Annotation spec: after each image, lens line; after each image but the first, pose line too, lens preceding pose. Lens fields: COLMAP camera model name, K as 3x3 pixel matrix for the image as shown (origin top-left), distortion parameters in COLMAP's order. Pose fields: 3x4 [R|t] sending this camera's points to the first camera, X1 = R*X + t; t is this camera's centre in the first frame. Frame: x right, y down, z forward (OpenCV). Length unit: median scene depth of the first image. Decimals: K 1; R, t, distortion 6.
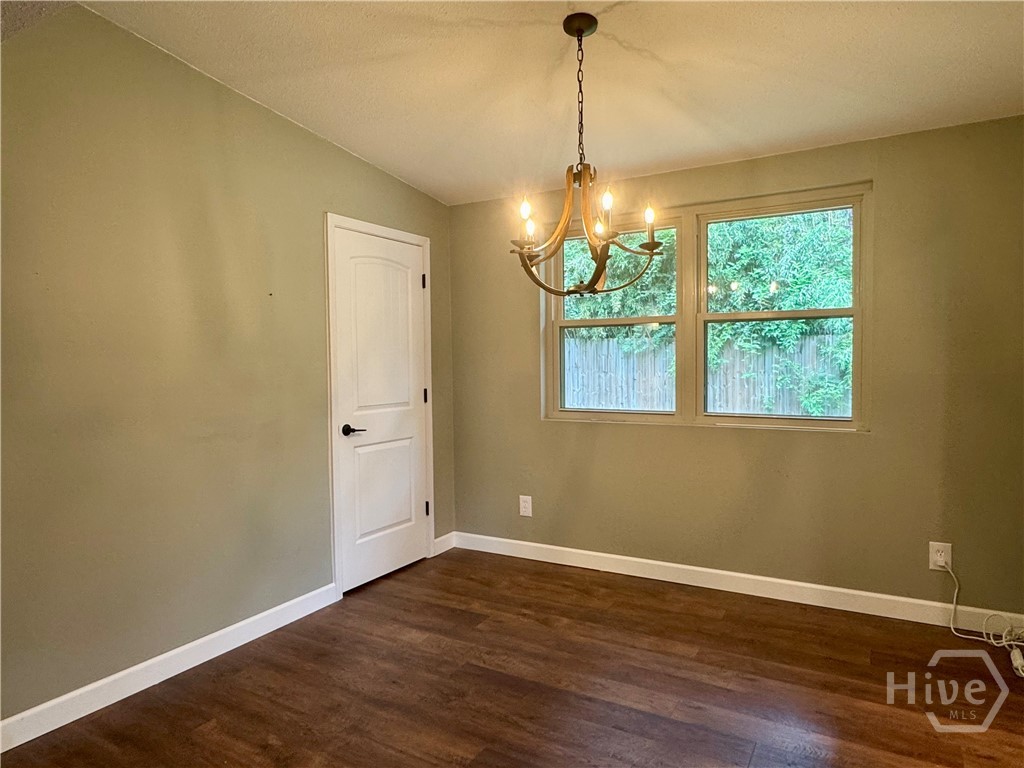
lens RADIAL K [[638.5, 0, 512.0], [0, 638.5, 384.0], [0, 0, 1]] dist [-0.004359, 0.000367]
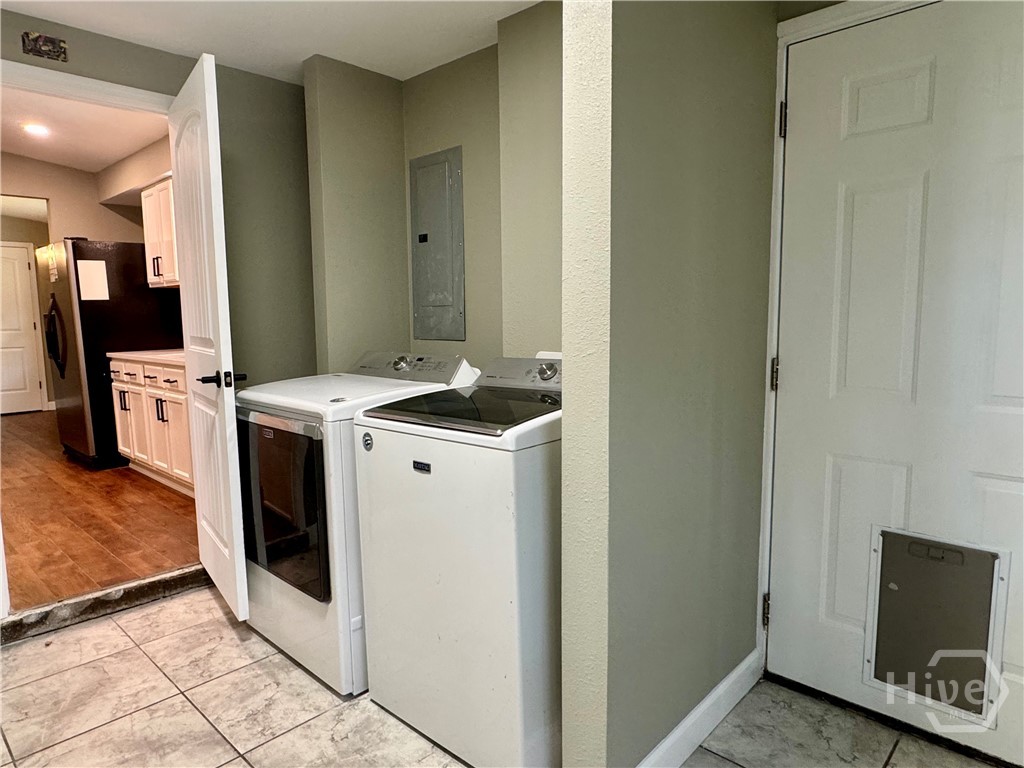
lens RADIAL K [[638.5, 0, 512.0], [0, 638.5, 384.0], [0, 0, 1]] dist [-0.004359, 0.000367]
pose [[0.974358, 0.021922, -0.223933, 1.893123], [-0.004920, 0.997080, 0.076205, 0.043239], [0.224950, -0.073149, 0.971621, -0.620562]]
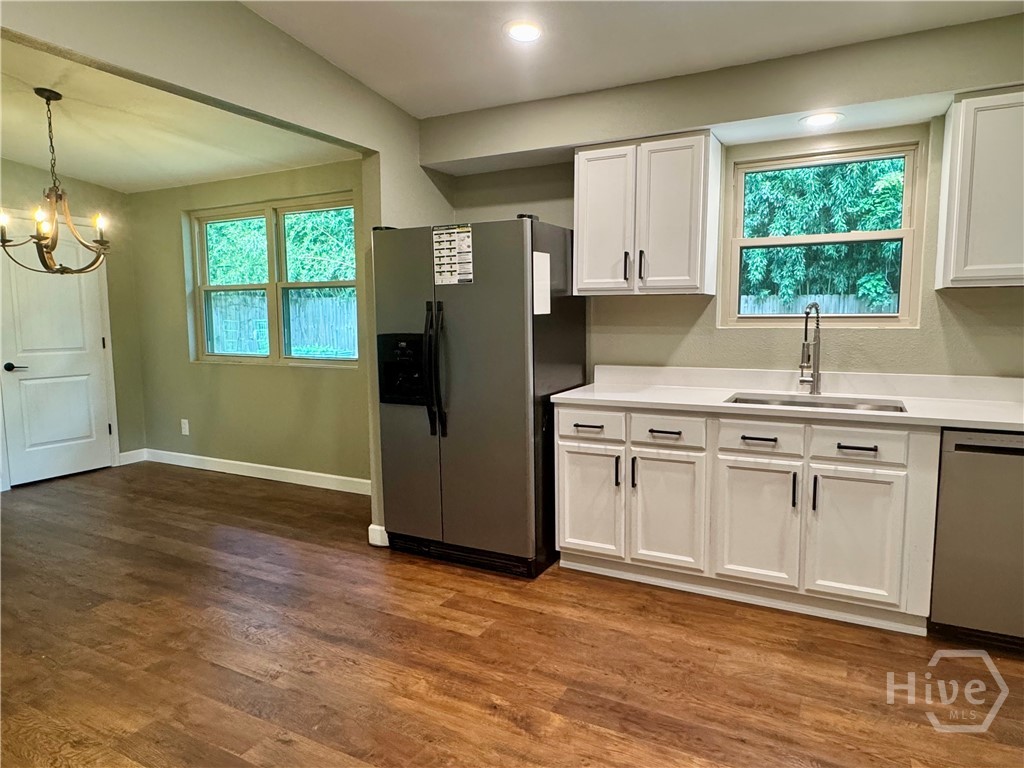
lens RADIAL K [[638.5, 0, 512.0], [0, 638.5, 384.0], [0, 0, 1]] dist [-0.004359, 0.000367]
pose [[0.999103, 0.002465, 0.042279, 0.714702], [-0.005282, 0.997763, 0.066646, 0.011769], [-0.042020, -0.066809, 0.996881, -0.376243]]
